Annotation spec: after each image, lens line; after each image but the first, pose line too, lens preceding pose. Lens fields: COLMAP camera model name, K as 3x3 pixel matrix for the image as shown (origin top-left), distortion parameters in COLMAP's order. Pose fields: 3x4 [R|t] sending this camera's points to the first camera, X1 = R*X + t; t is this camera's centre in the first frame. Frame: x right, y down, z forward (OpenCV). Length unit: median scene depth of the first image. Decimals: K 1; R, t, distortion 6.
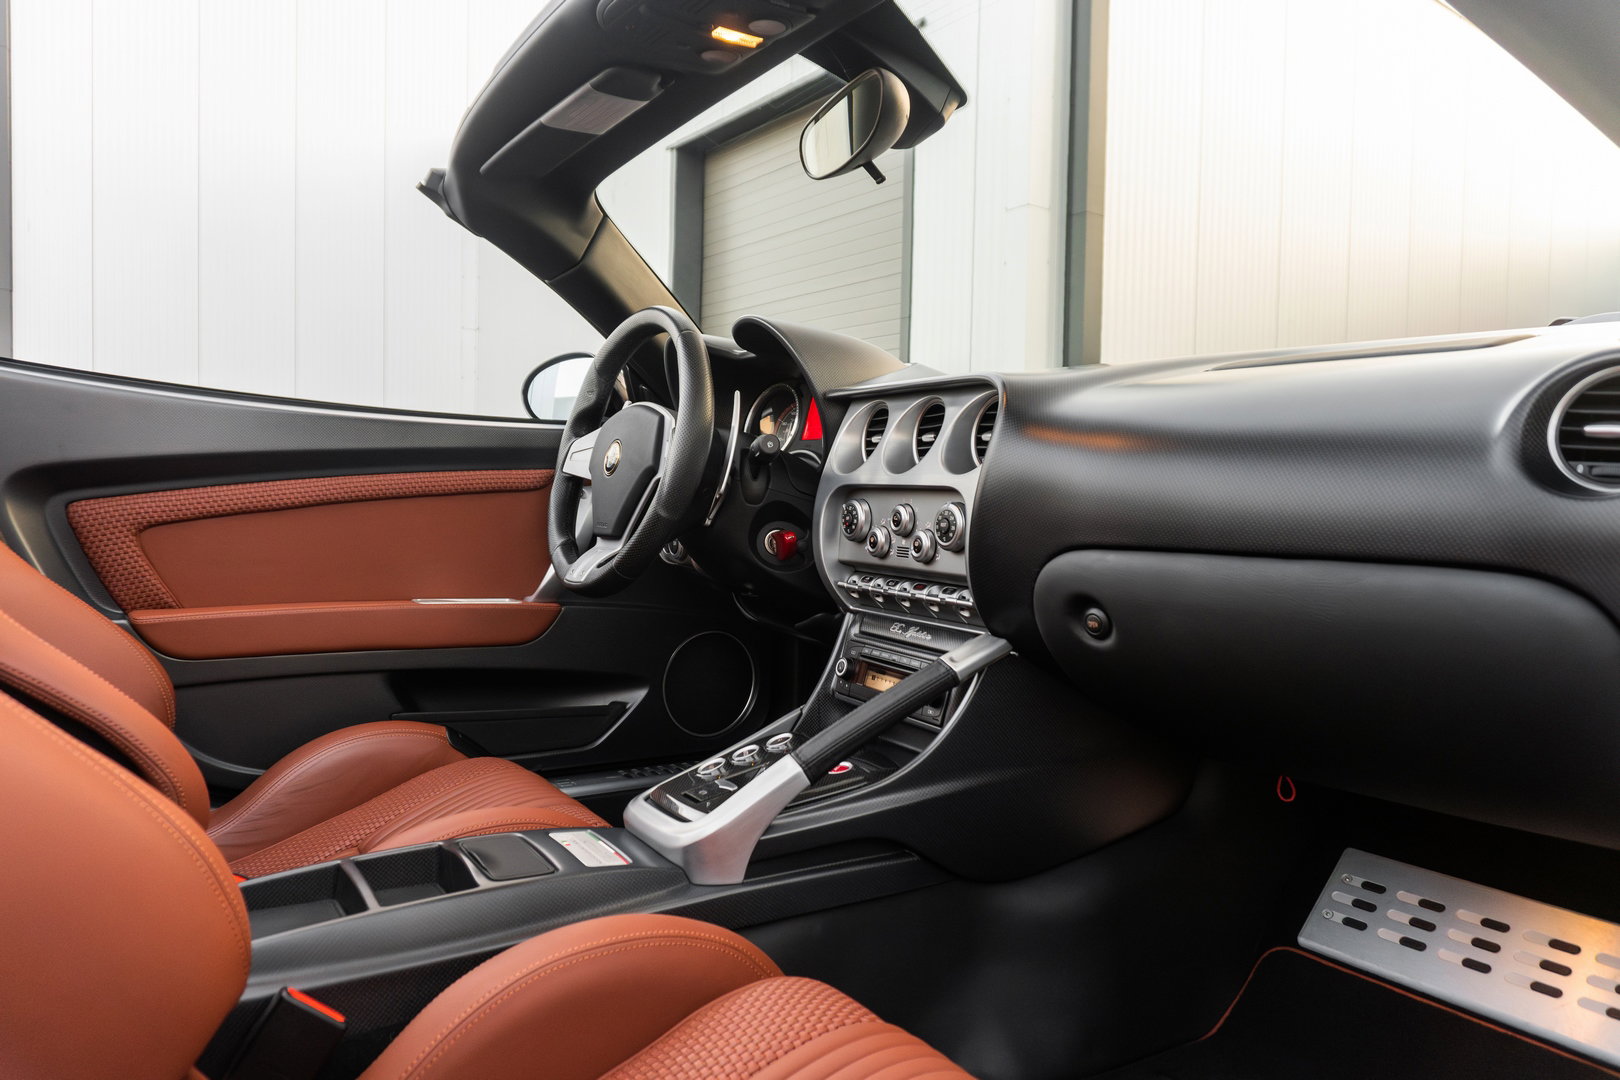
lens RADIAL K [[1094.0, 0, 823.1], [0, 1094.0, 538.5], [0, 0, 1]] dist [-0.021219, 0.007157]
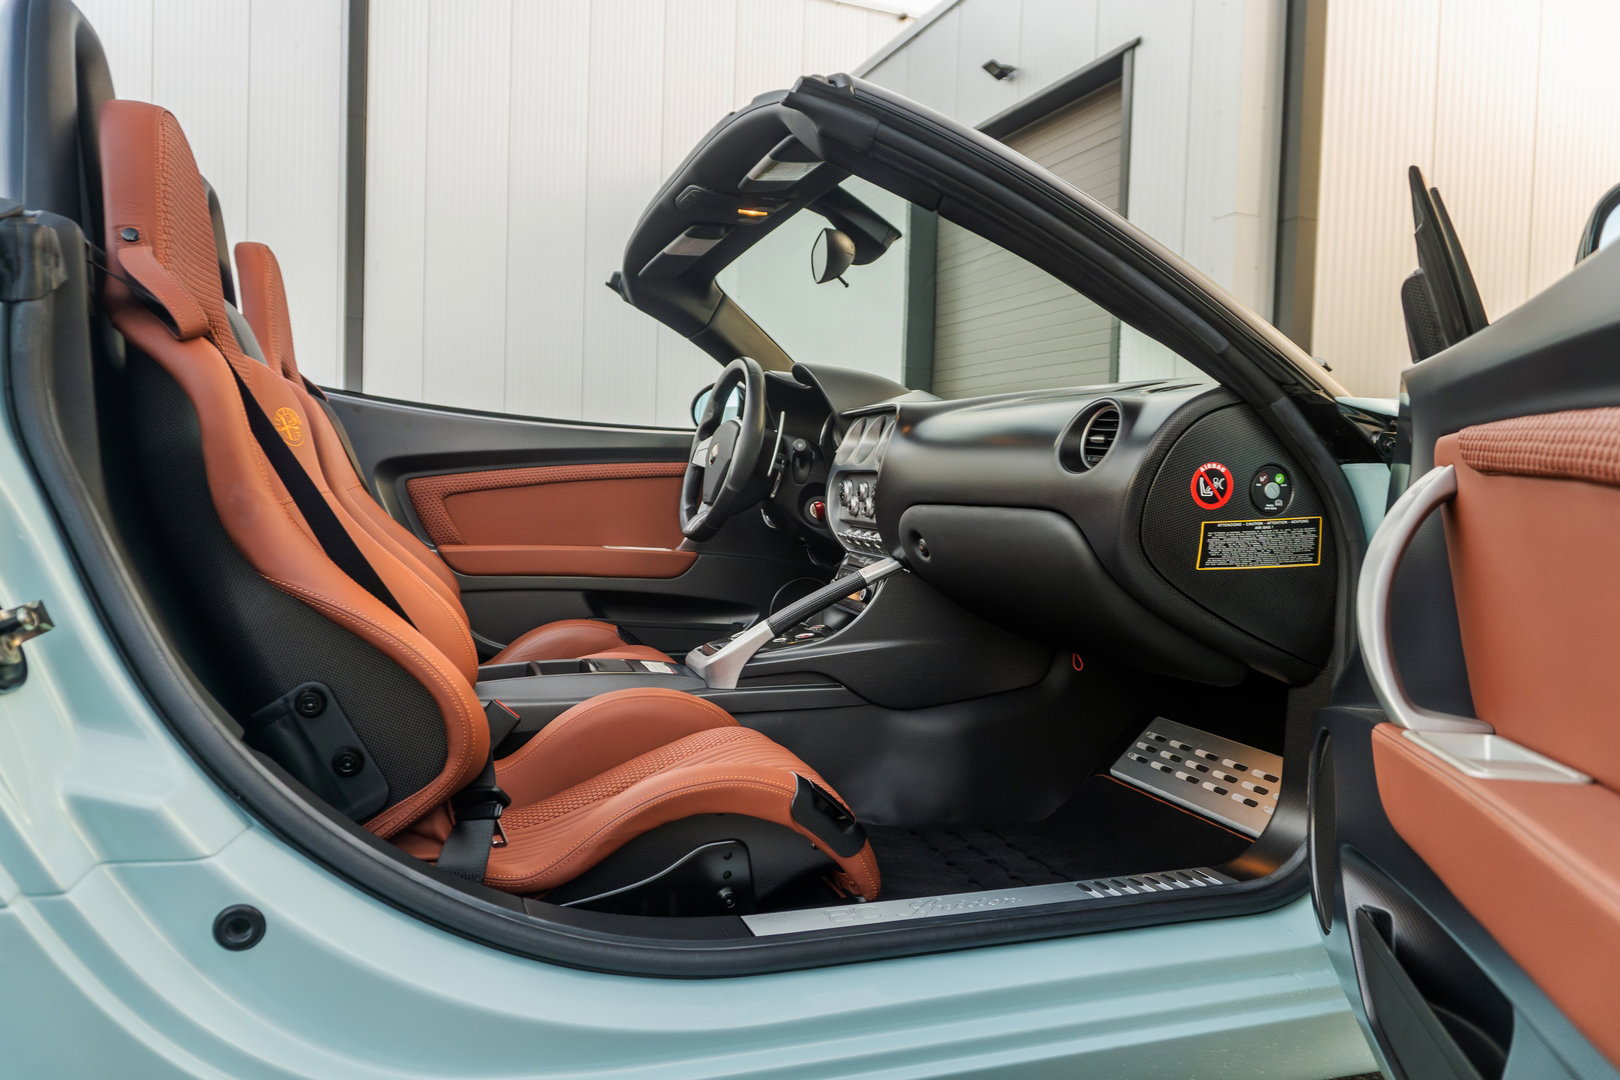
lens RADIAL K [[1094.0, 0, 814.6], [0, 1094.0, 537.9], [0, 0, 1]] dist [-0.021219, 0.007157]
pose [[0.970058, 0.022402, -0.241838, 0.358379], [-0.022963, 0.999736, 0.000500, 0.046457], [0.241785, 0.005068, 0.970317, -0.532891]]
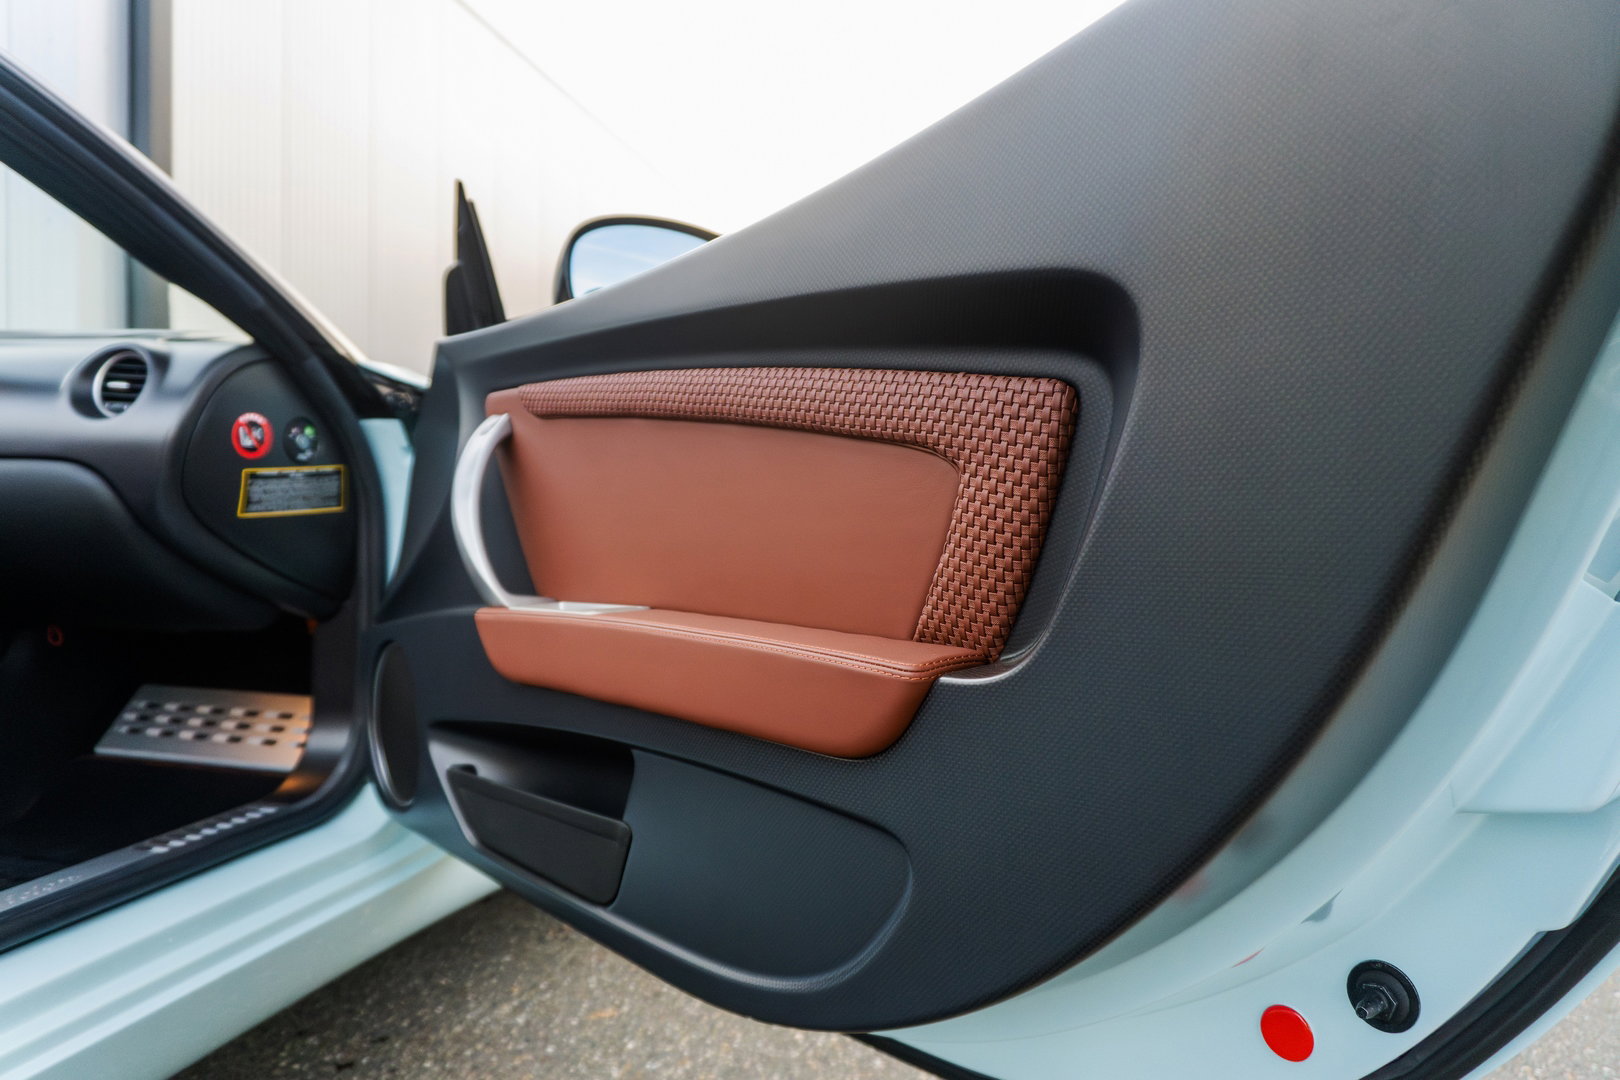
lens RADIAL K [[1094.0, 0, 835.3], [0, 1094.0, 531.1], [0, 0, 1]] dist [-0.021219, 0.007157]
pose [[0.733556, -0.028409, 0.679035, 0.175132], [0.025716, 0.999571, 0.014038, 0.081049], [-0.679142, 0.007164, 0.733972, -0.623888]]
